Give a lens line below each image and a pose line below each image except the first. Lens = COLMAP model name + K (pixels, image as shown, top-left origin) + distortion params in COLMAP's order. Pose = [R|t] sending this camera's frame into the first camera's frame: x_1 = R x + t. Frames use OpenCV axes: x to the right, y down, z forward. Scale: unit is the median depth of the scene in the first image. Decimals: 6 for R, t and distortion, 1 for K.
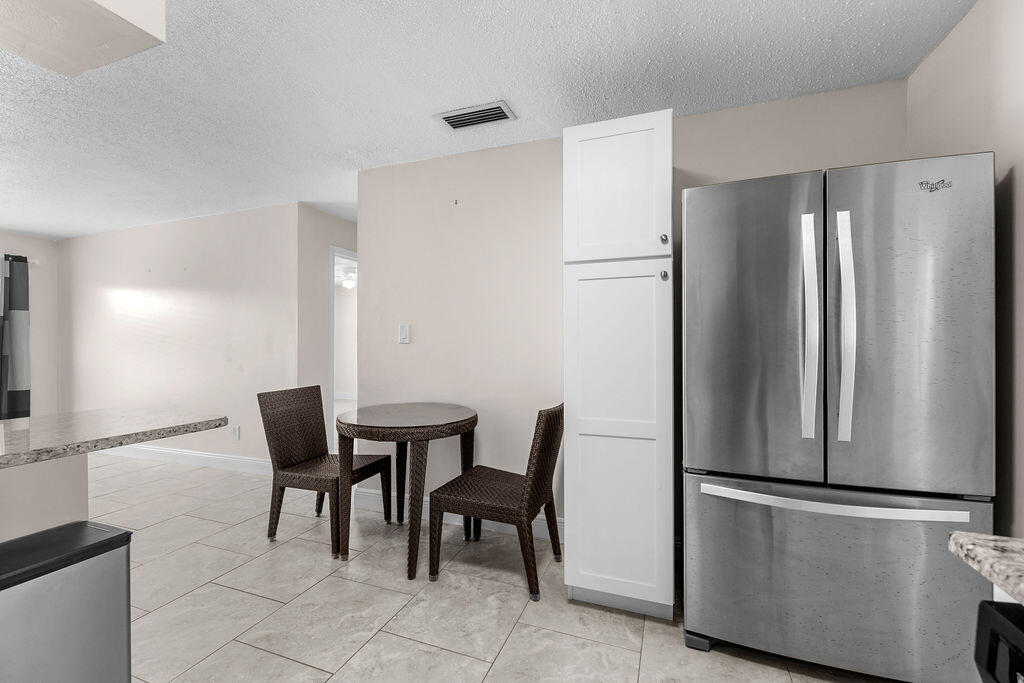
lens RADIAL K [[432.6, 0, 513.3], [0, 432.6, 339.7], [0, 0, 1]] dist [0.002626, -0.000112]
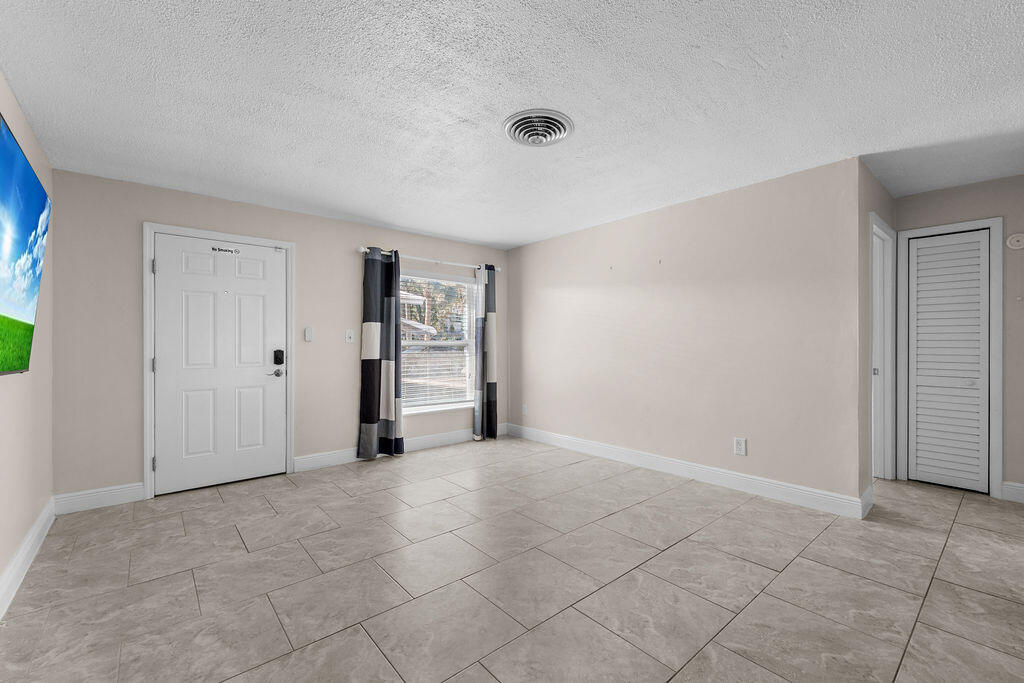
lens RADIAL K [[432.6, 0, 512.5], [0, 432.6, 341.2], [0, 0, 1]] dist [0.002626, -0.000112]
pose [[0.872148, 0.002828, -0.489233, -0.541605], [0.001213, 0.999968, 0.007943, -0.000962], [0.489240, -0.007521, 0.872117, 0.028675]]
